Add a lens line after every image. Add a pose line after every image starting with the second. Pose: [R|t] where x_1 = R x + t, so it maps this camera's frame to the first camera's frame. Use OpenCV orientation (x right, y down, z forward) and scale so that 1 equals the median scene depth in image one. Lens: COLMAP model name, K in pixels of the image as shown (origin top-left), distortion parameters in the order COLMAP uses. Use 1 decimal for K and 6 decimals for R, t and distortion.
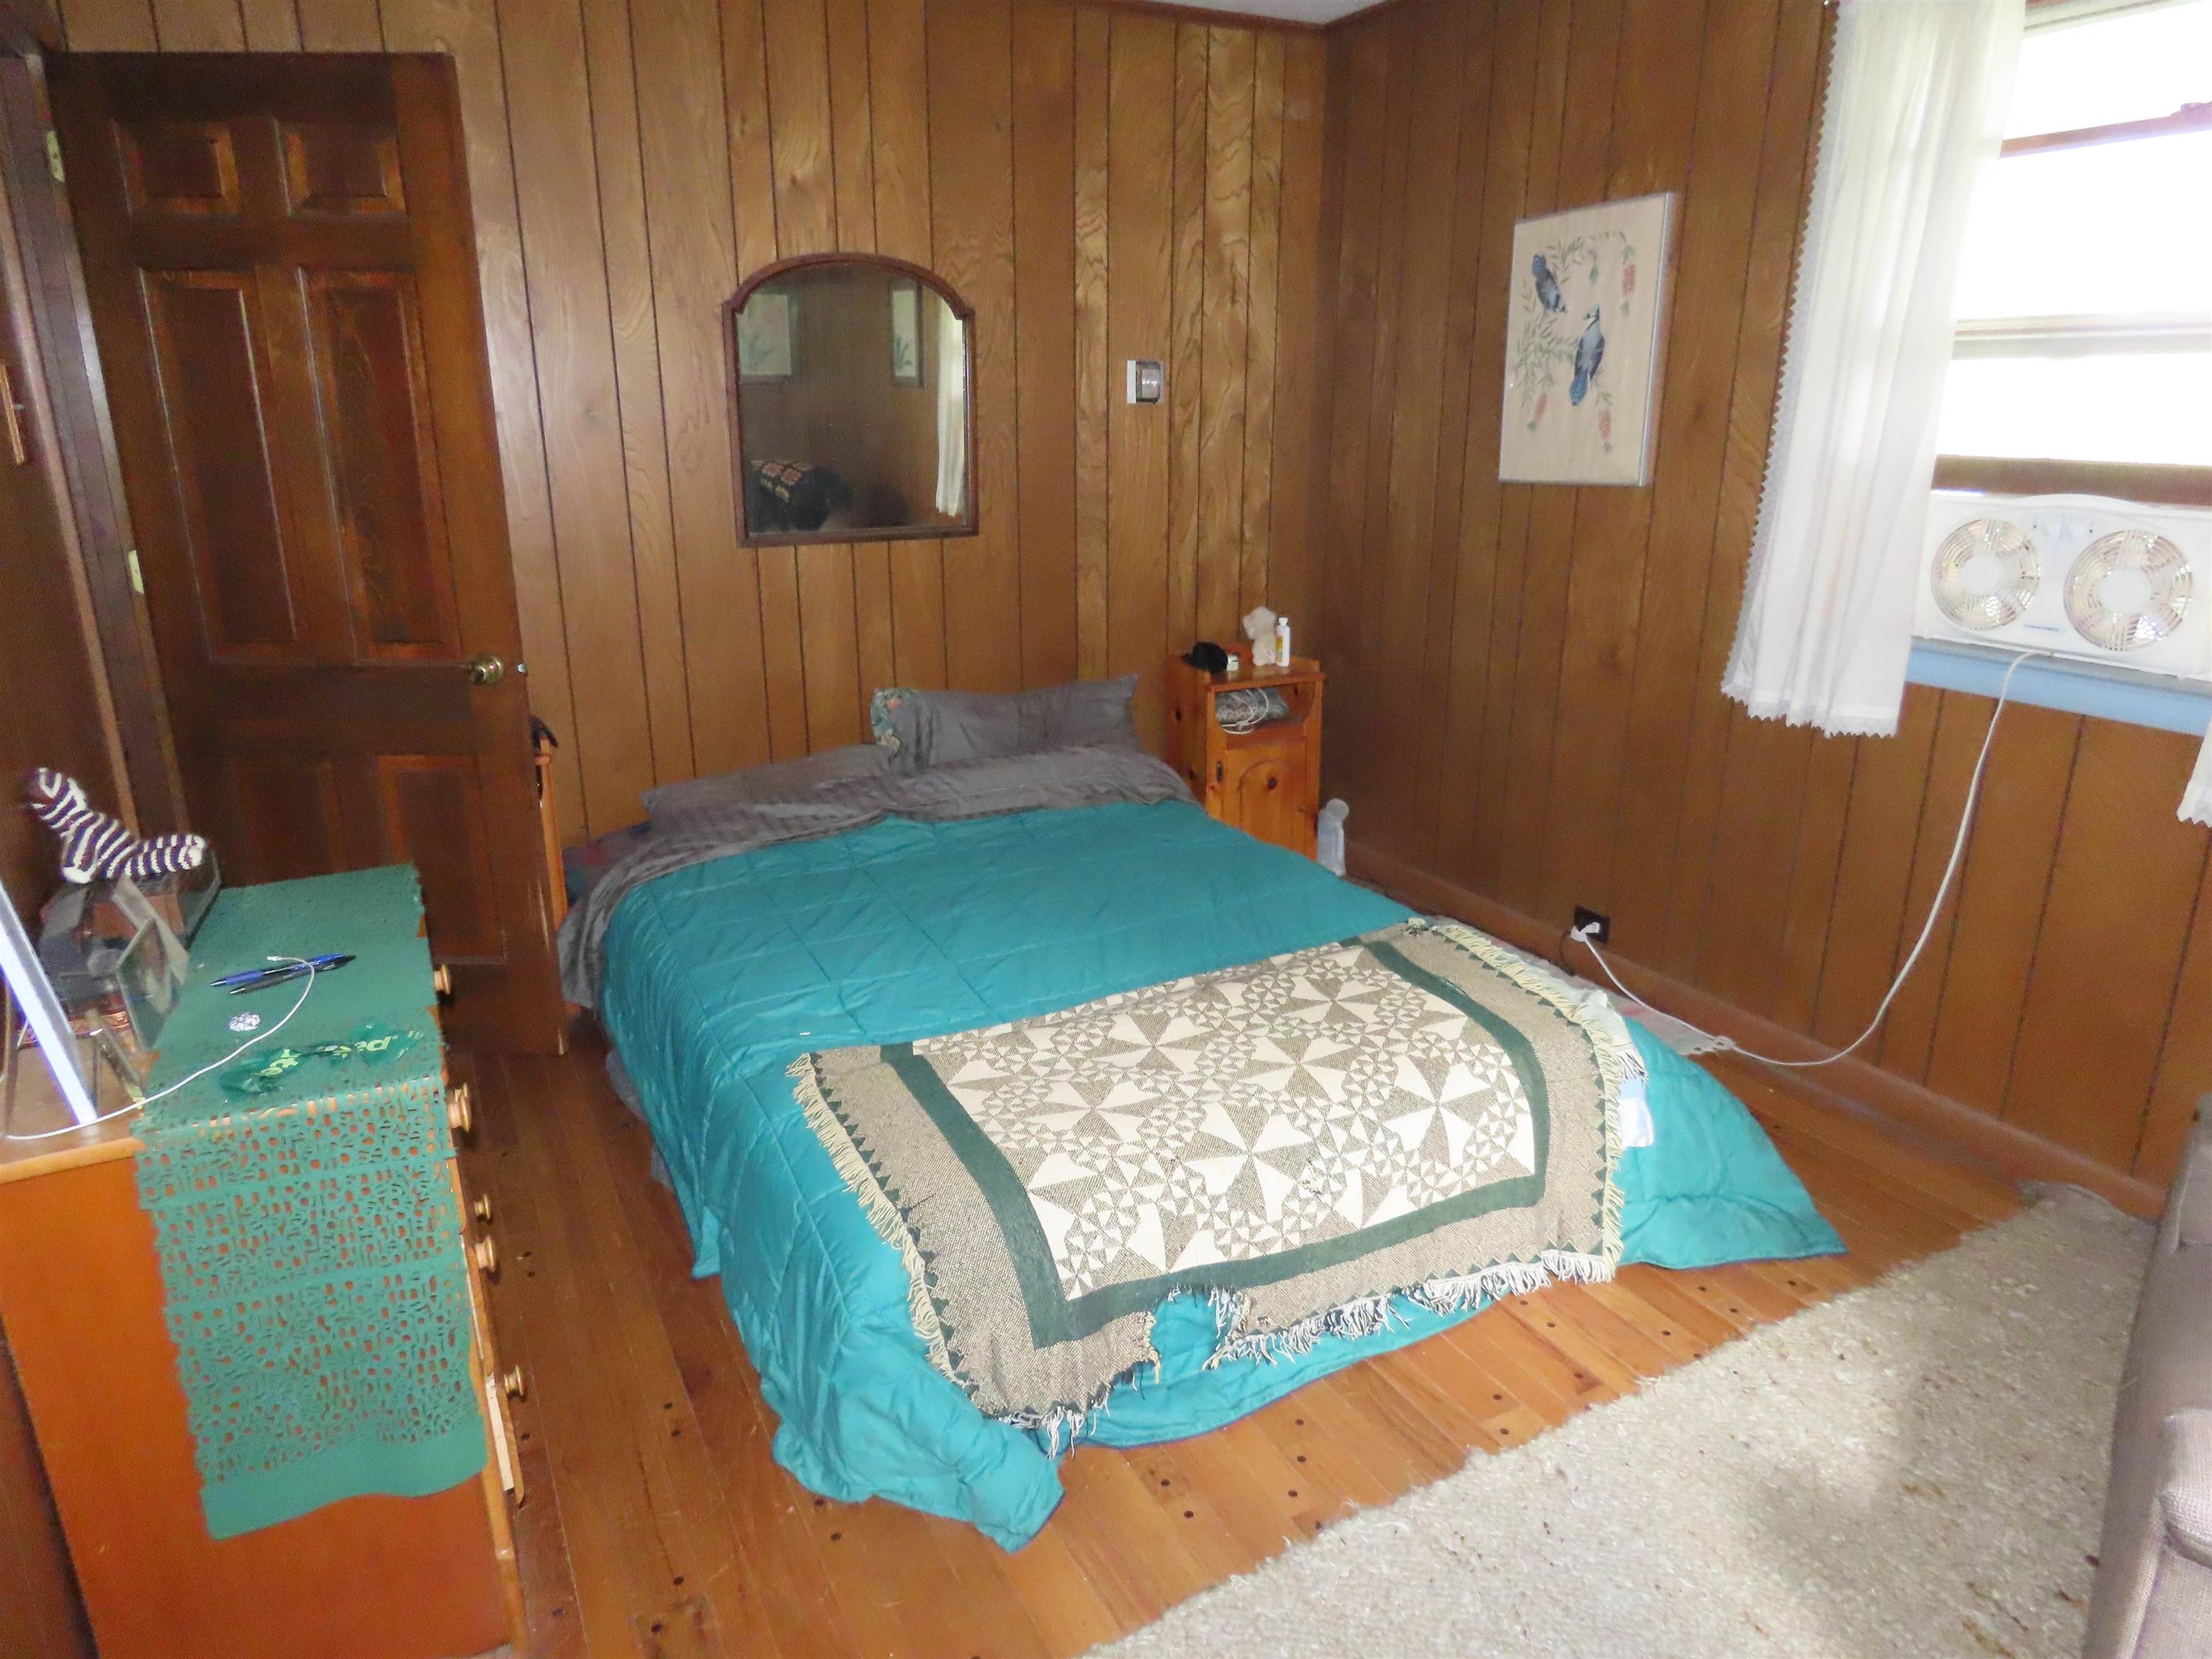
lens RADIAL K [[1405.9, 0, 1112.1], [0, 1405.9, 823.6], [0, 0, 1]] dist [-0.007806, -0.002370]
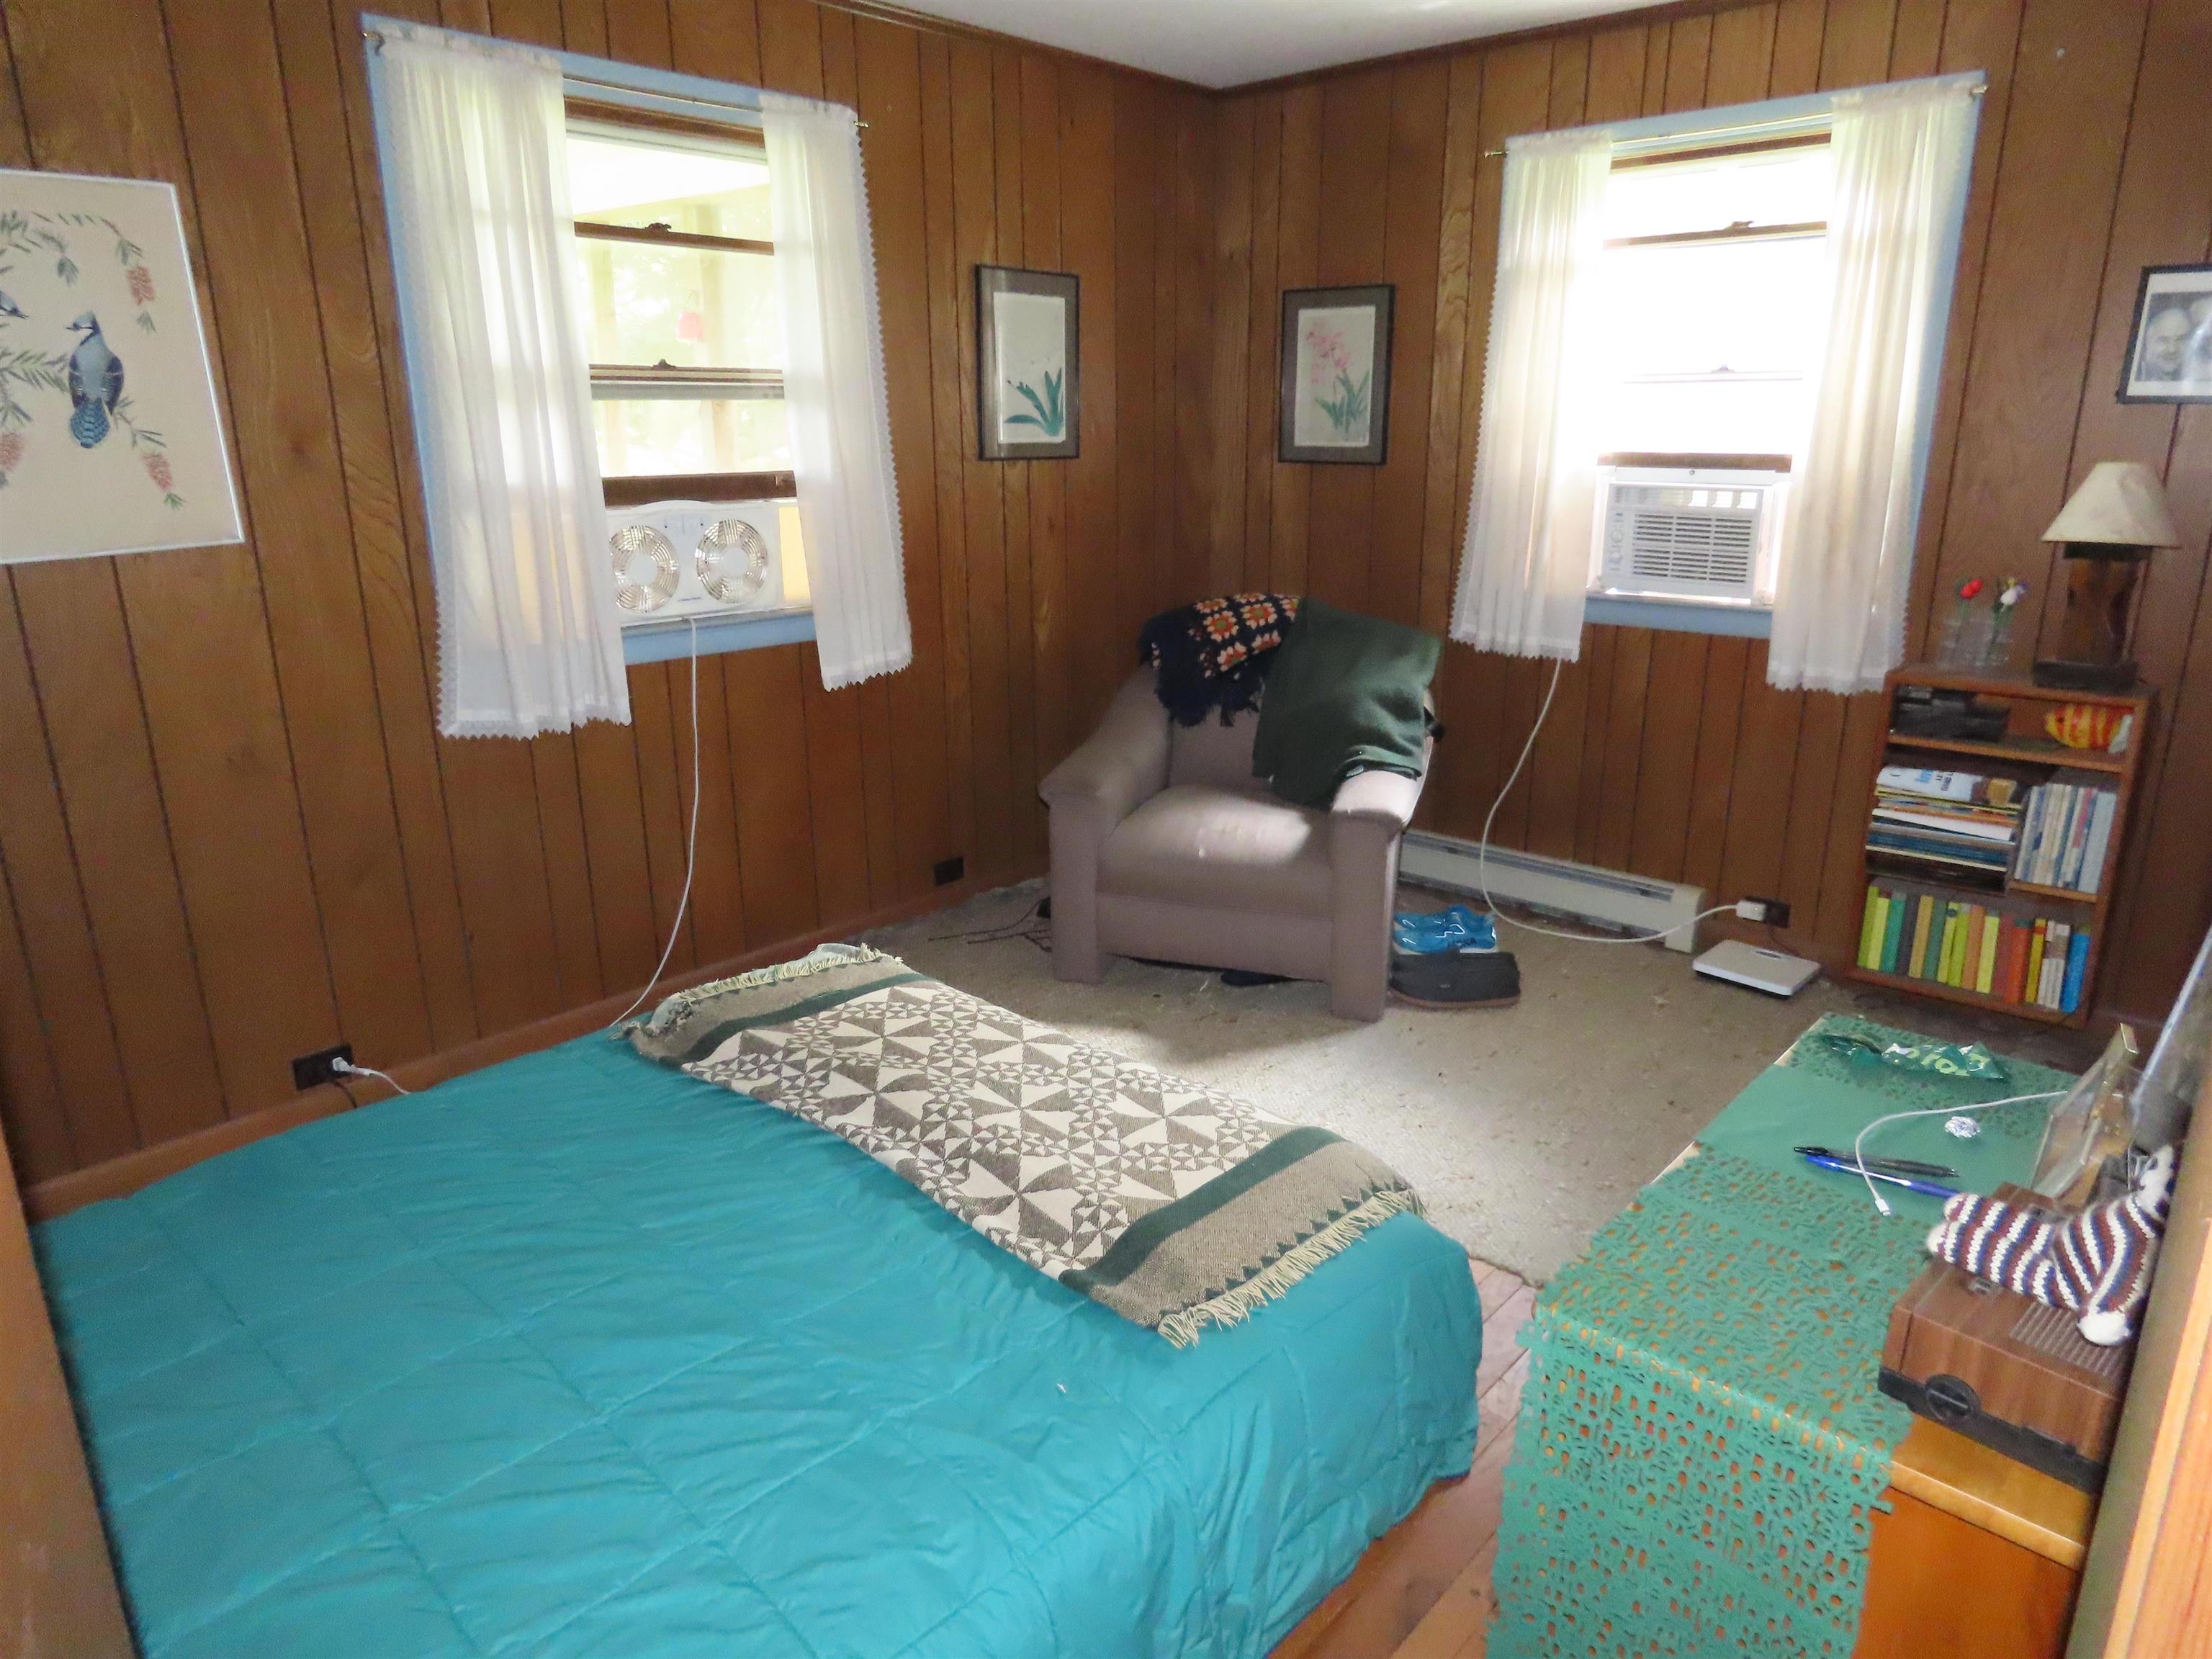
lens RADIAL K [[1405.9, 0, 1114.4], [0, 1405.9, 836.5], [0, 0, 1]] dist [-0.007806, -0.002370]
pose [[-0.346104, -0.257192, 0.902255, -0.746613], [0.283276, 0.888160, 0.361839, -0.306961], [-0.894409, 0.380821, -0.234539, 1.025735]]
